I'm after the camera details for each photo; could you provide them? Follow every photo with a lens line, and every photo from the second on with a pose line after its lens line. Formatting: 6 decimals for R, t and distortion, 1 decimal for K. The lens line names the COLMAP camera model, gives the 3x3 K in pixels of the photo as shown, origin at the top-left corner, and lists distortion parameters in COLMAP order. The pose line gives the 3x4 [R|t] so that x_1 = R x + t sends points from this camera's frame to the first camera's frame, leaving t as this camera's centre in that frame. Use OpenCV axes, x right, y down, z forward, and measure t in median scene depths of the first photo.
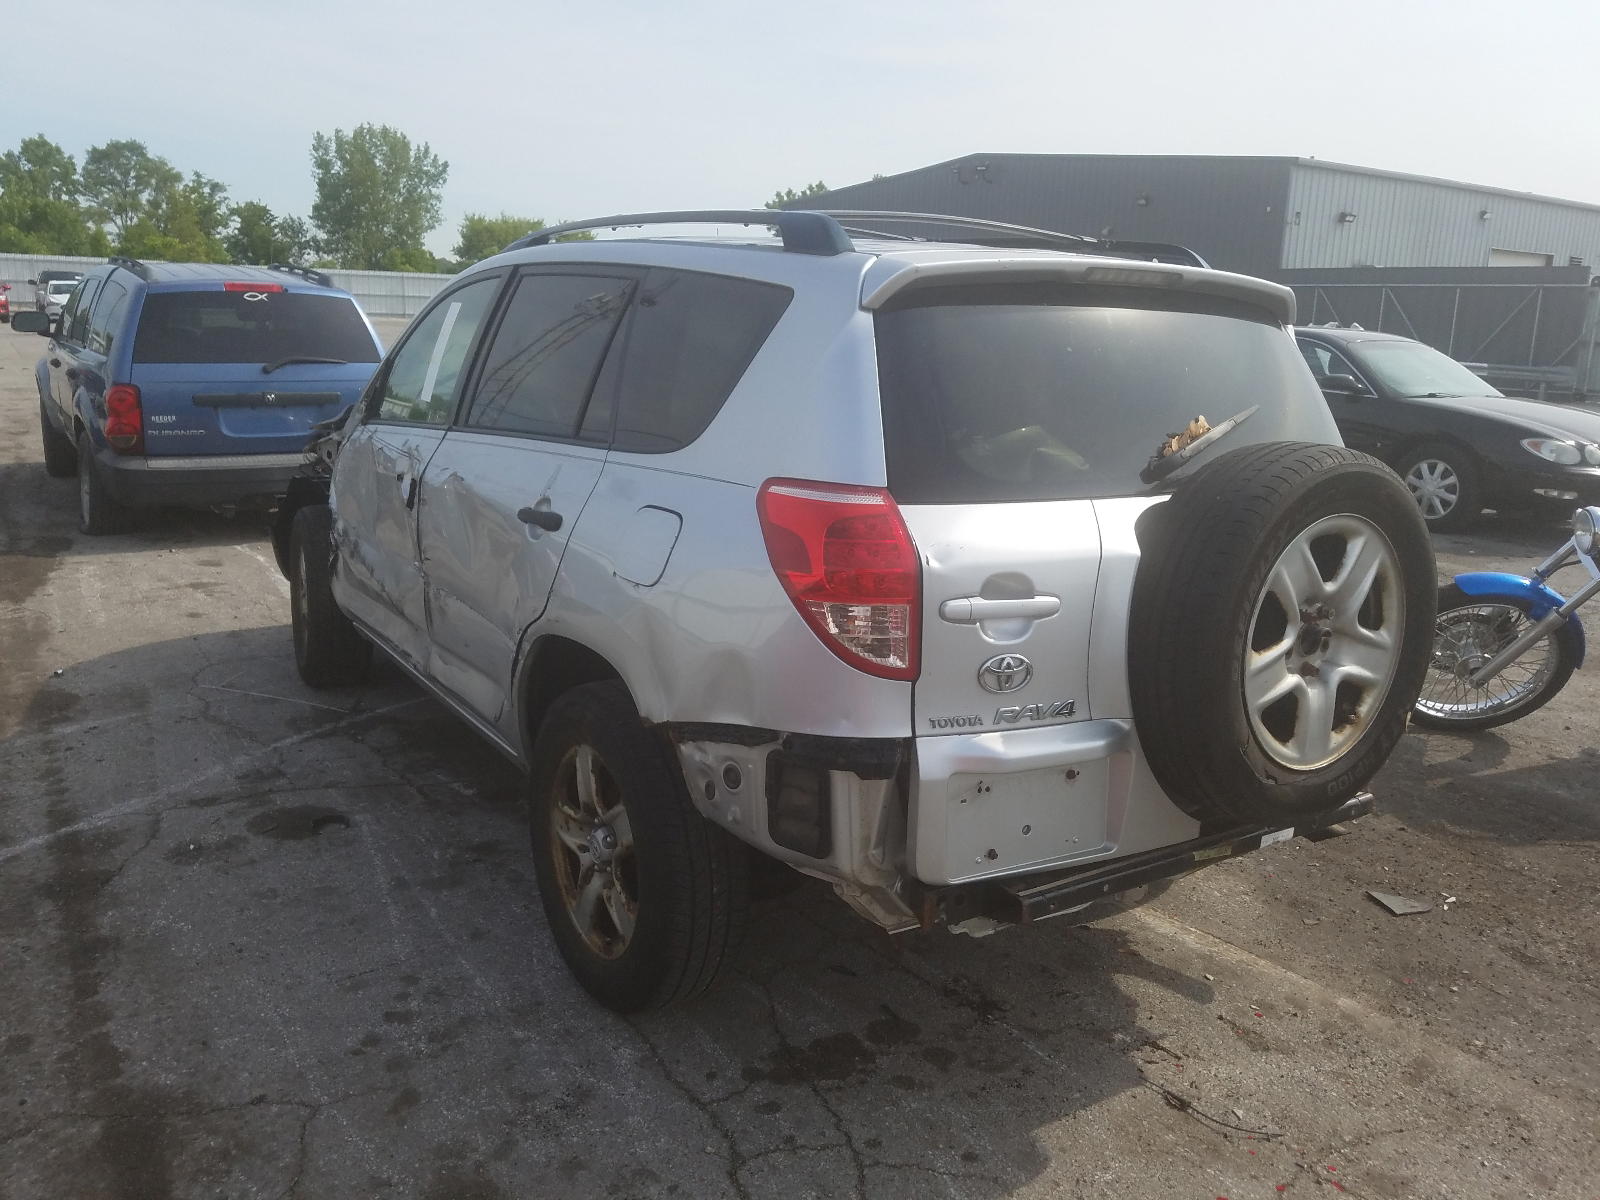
lens RADIAL K [[1252.9, 0, 798.3], [0, 1252.9, 605.2], [0, 0, 1]] dist [0.010467, -0.017207]
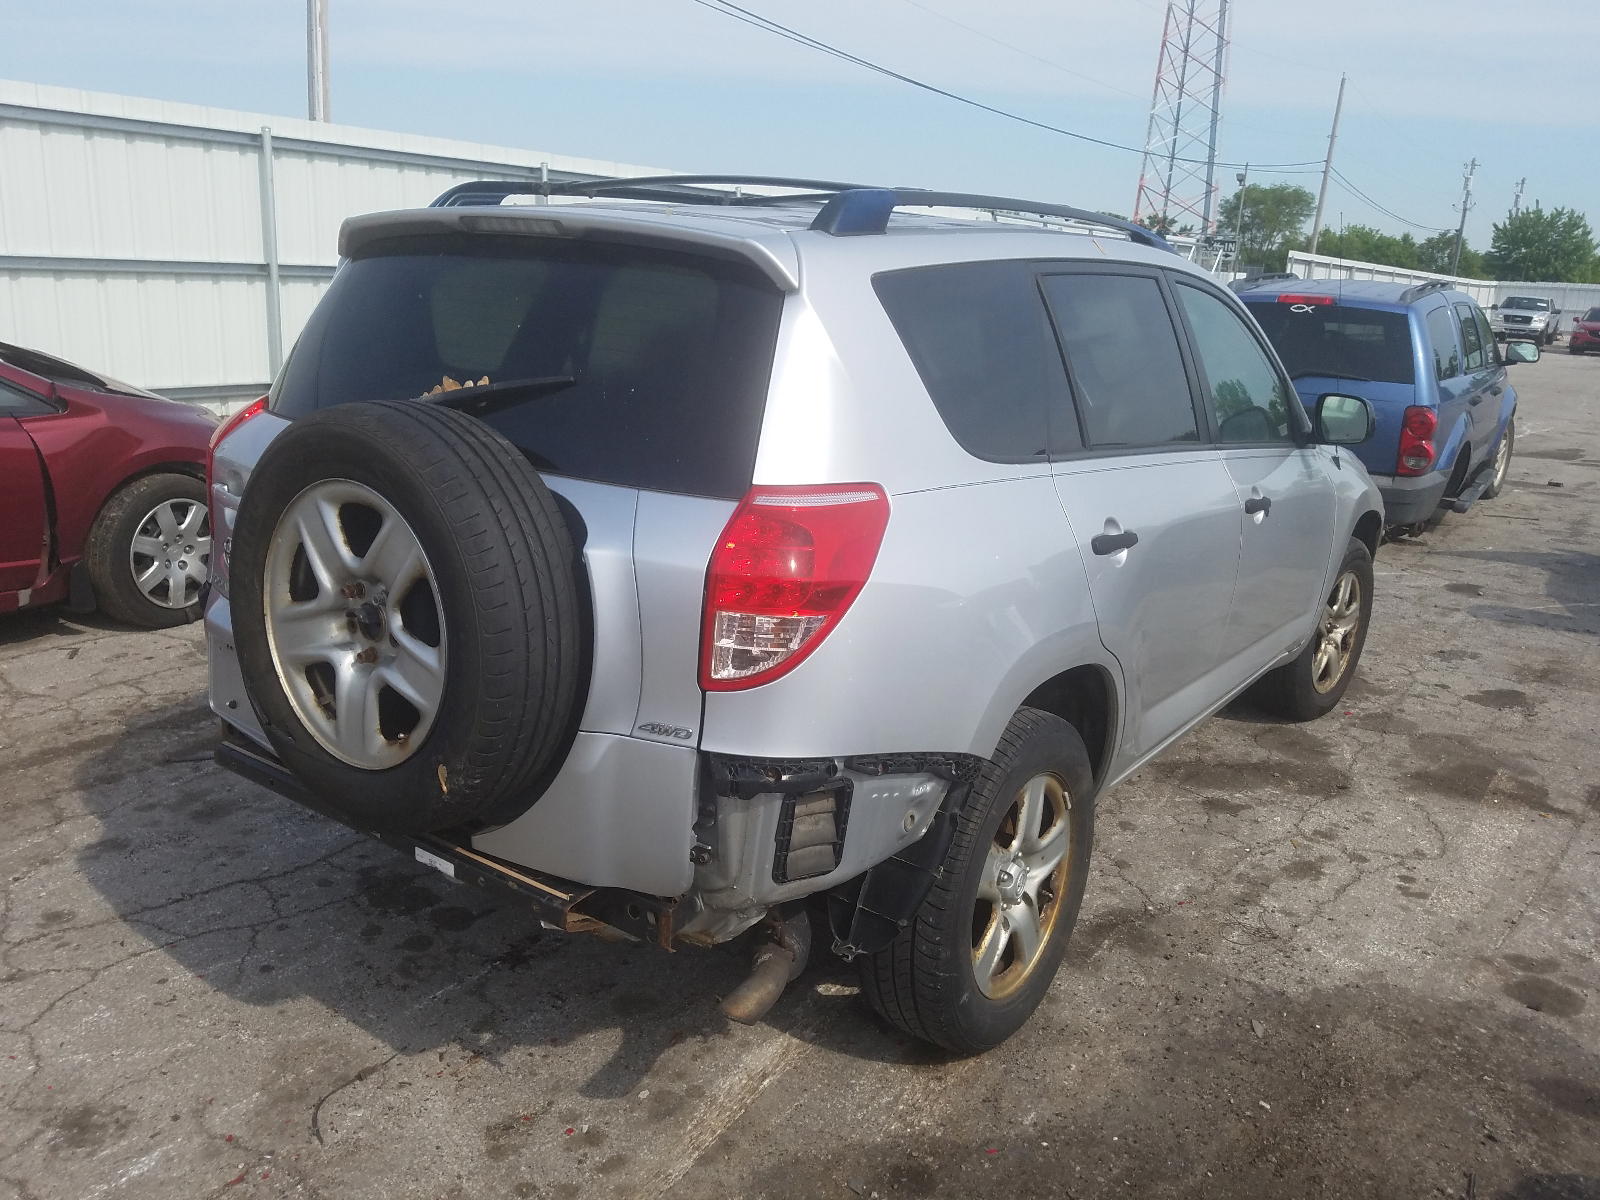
lens RADIAL K [[1252.9, 0, 808.5], [0, 1252.9, 591.5], [0, 0, 1]] dist [0.010467, -0.017207]
pose [[0.357819, 0.215638, -0.908551, 0.892273], [-0.249660, 0.959643, 0.129440, -0.127662], [0.899797, 0.180513, 0.397215, 0.616780]]
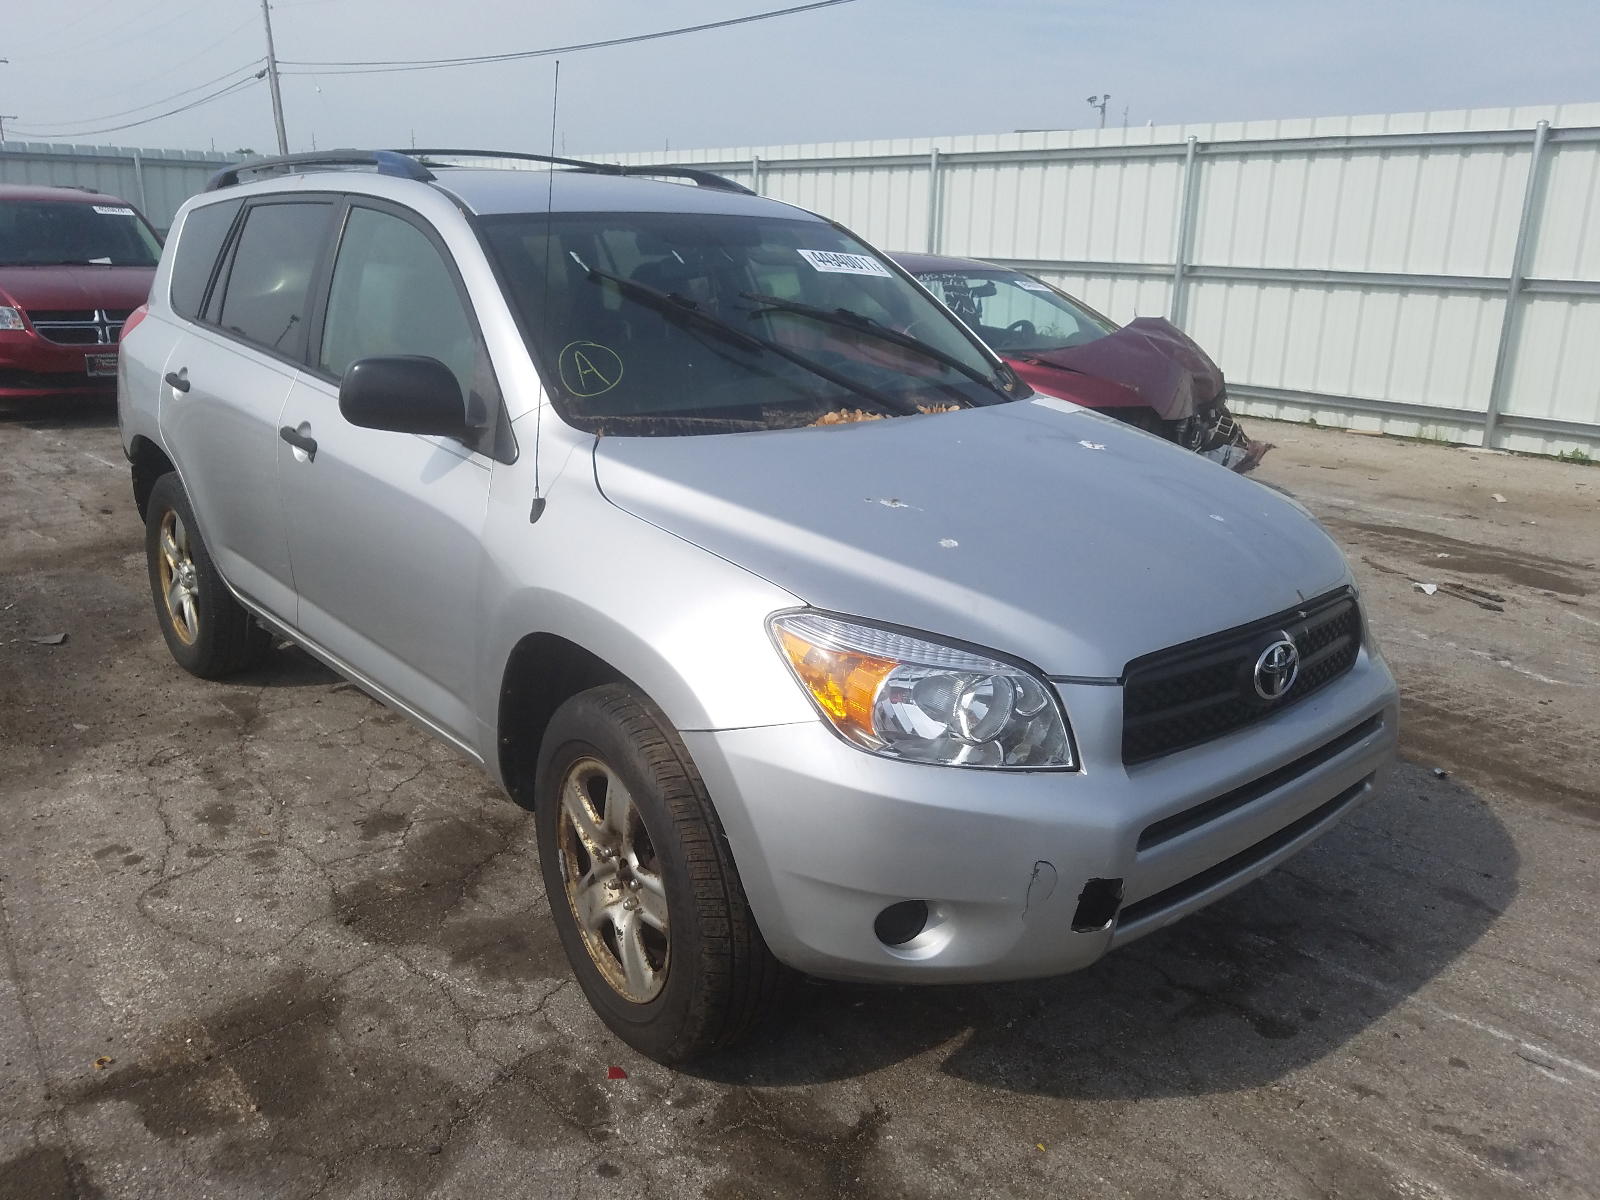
lens RADIAL K [[1252.9, 0, 792.6], [0, 1252.9, 607.5], [0, 0, 1]] dist [0.010467, -0.017207]
pose [[-0.989004, -0.024392, -0.145862, -0.118759], [-0.093444, 0.867539, 0.488512, -0.528658], [0.114625, 0.496771, -0.860279, 2.205312]]
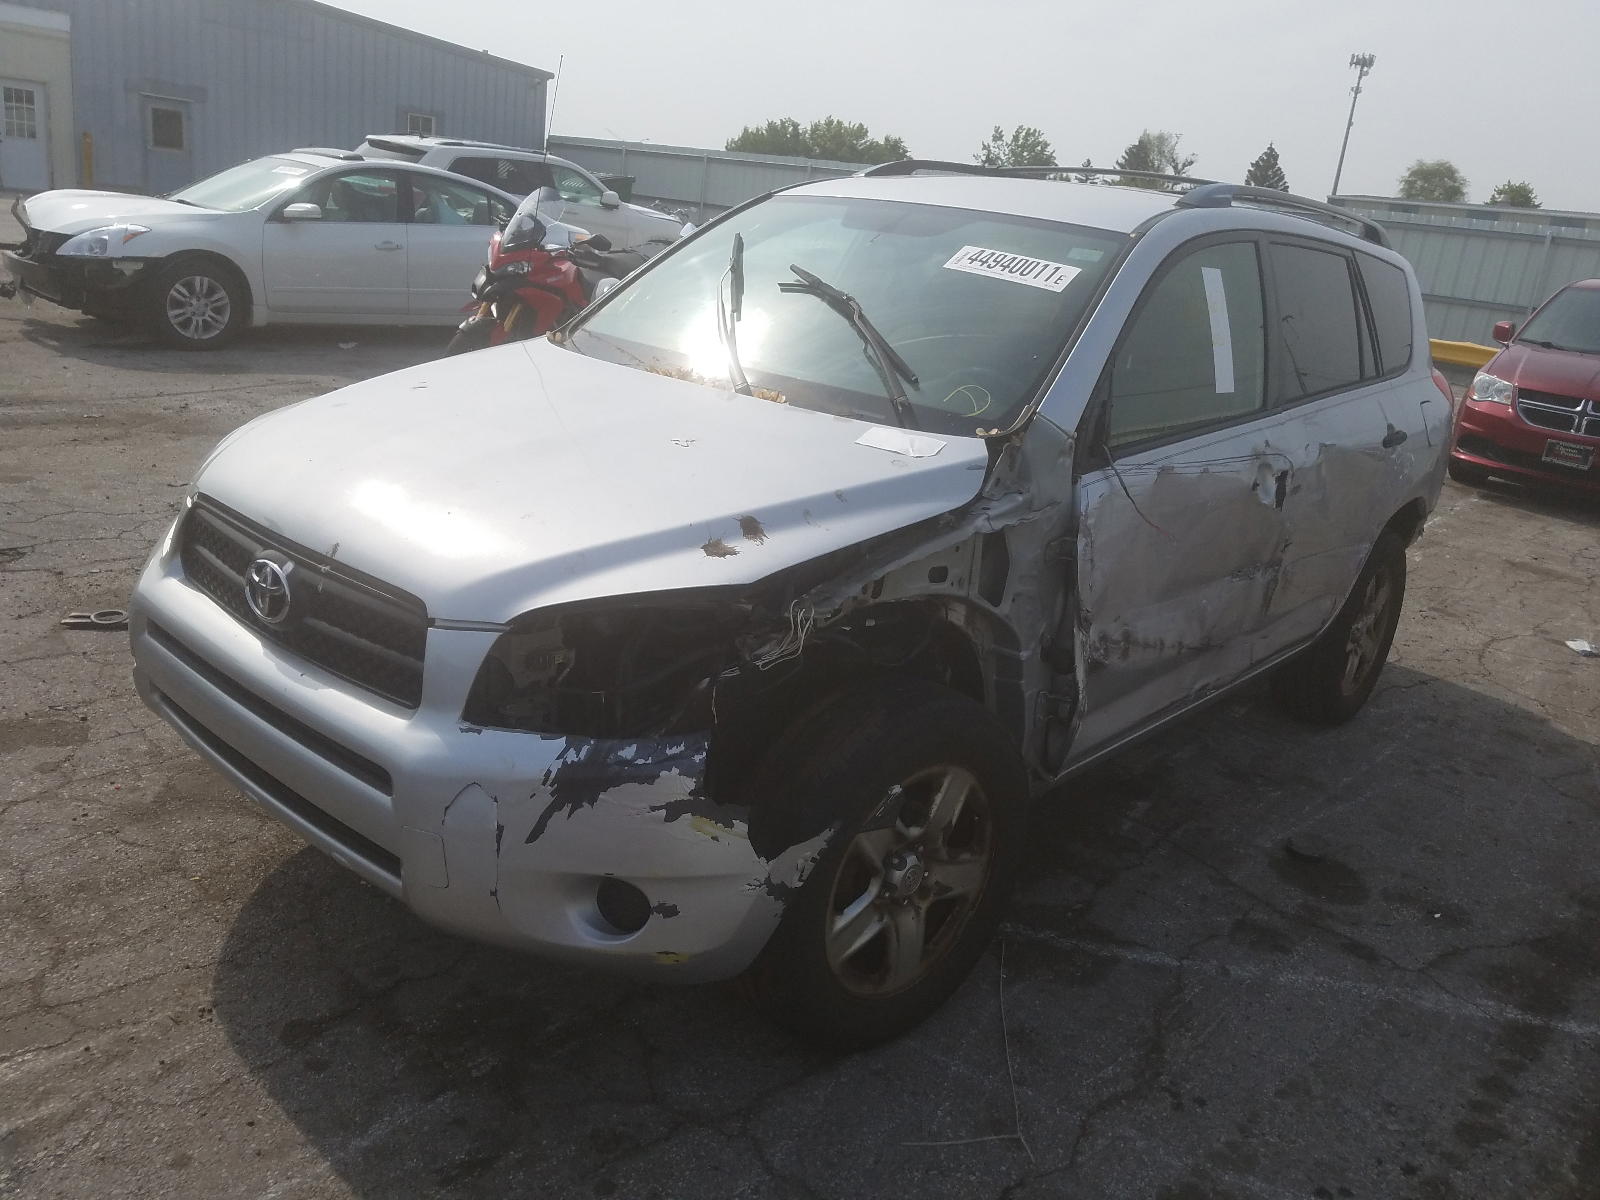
lens RADIAL K [[1252.9, 0, 784.7], [0, 1252.9, 616.9], [0, 0, 1]] dist [0.010467, -0.017207]
pose [[-0.257543, -0.362471, 0.895704, -1.086011], [0.105831, 0.910816, 0.399016, -0.416106], [-0.960454, 0.197558, -0.196214, 1.571337]]
